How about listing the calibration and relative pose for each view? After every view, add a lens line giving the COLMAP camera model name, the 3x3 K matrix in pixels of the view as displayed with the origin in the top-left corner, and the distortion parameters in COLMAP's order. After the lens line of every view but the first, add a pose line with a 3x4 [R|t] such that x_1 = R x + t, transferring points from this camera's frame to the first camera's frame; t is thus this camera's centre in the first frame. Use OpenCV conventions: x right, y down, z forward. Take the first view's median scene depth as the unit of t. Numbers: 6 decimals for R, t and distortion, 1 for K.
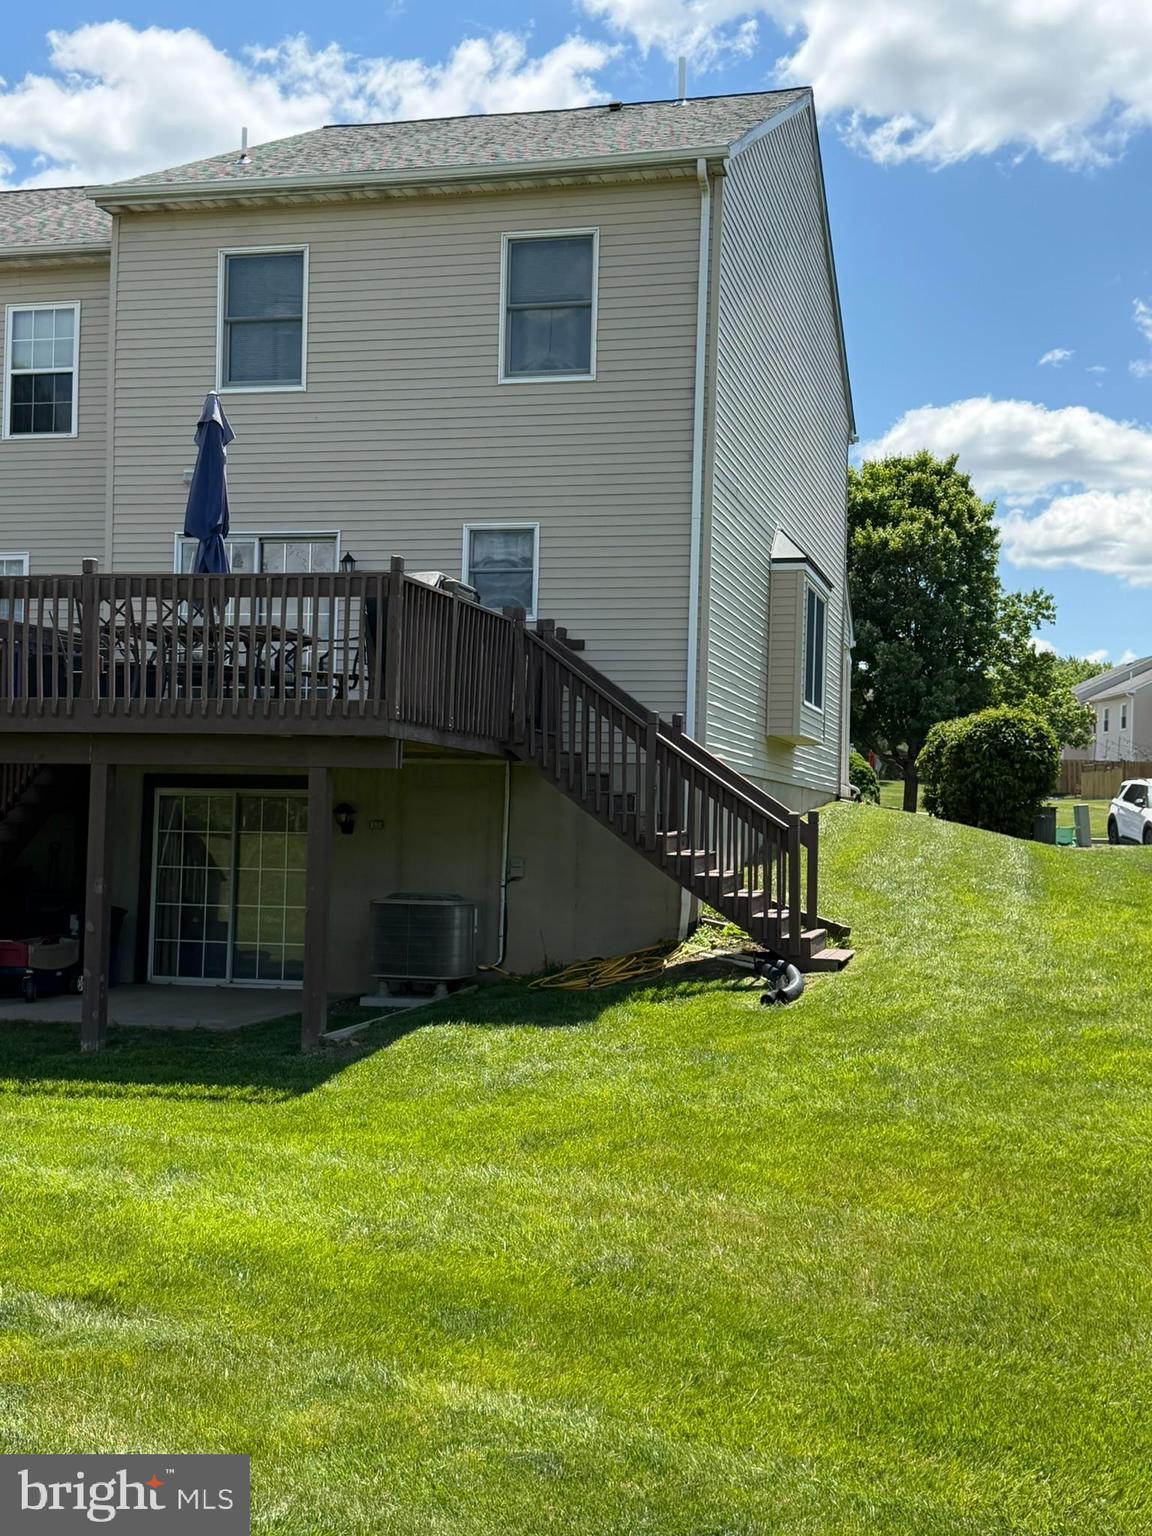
lens RADIAL K [[1787.0, 0, 576.0], [0, 1787.0, 768.0], [0, 0, 1]] dist [0.209508, -0.515961]
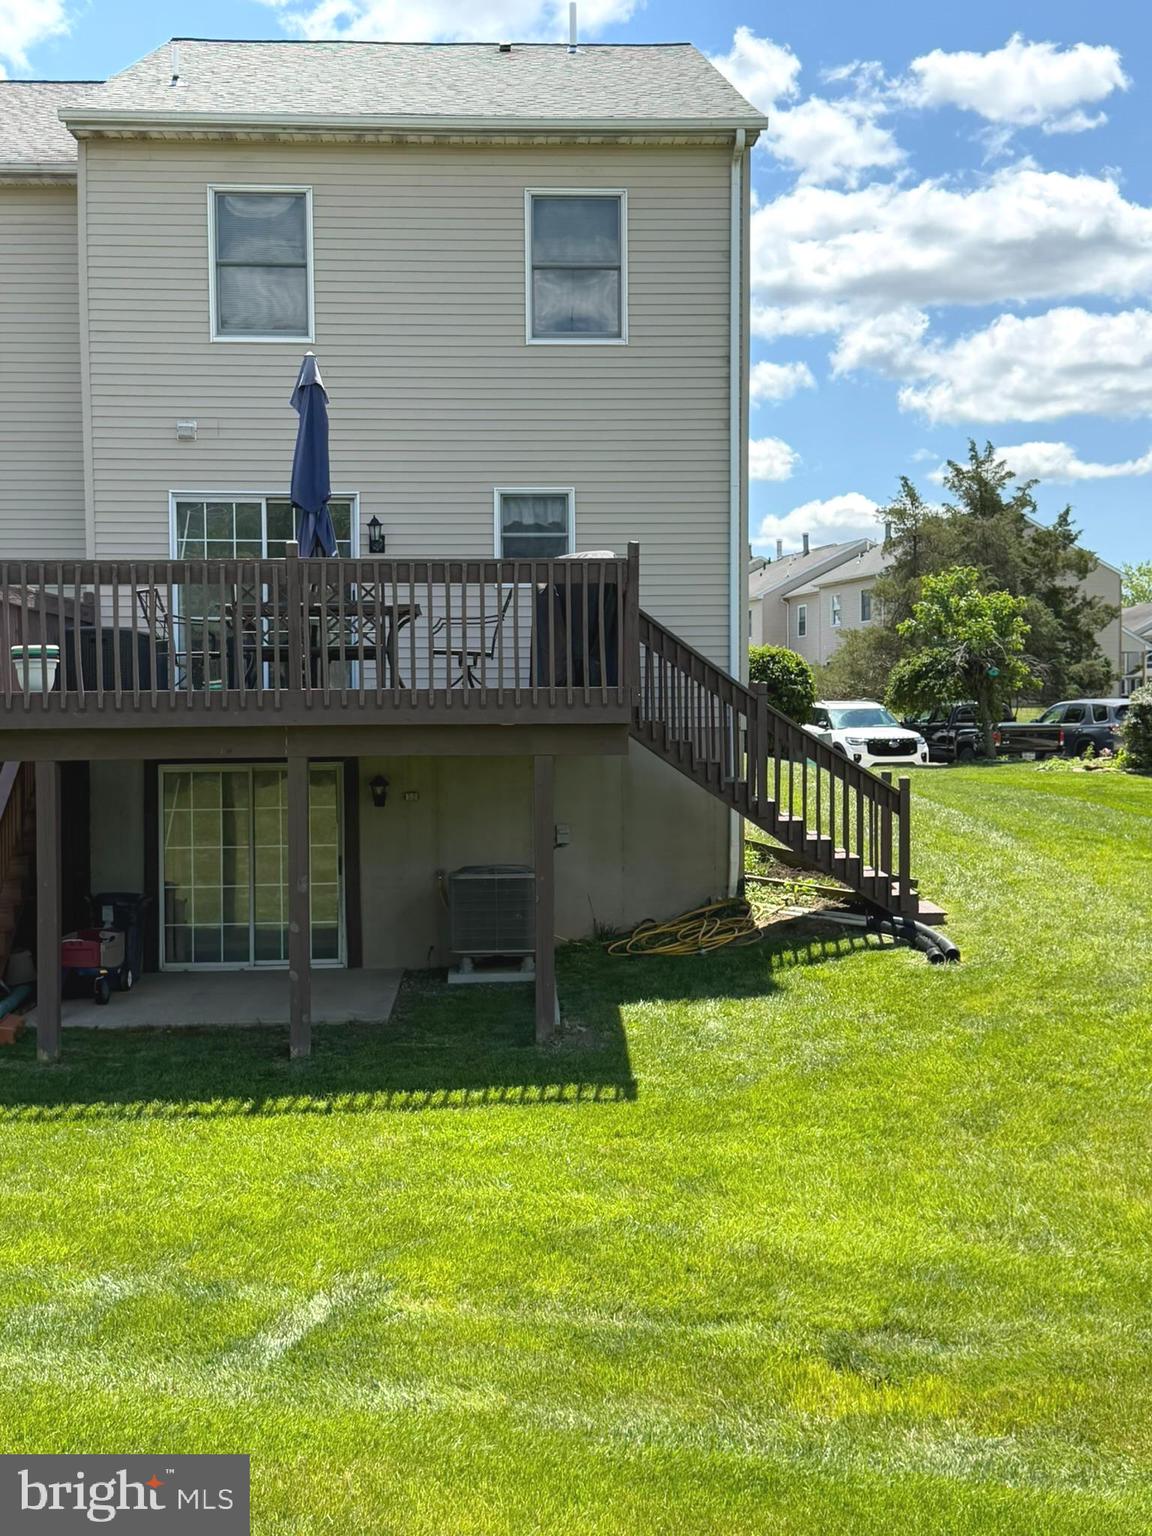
lens RADIAL K [[1787.0, 0, 576.0], [0, 1787.0, 768.0], [0, 0, 1]] dist [0.209508, -0.515961]
pose [[0.955447, -0.035402, 0.293031, -0.313264], [0.020581, 0.998355, 0.053509, -0.034418], [-0.294443, -0.045094, 0.954605, 0.041616]]
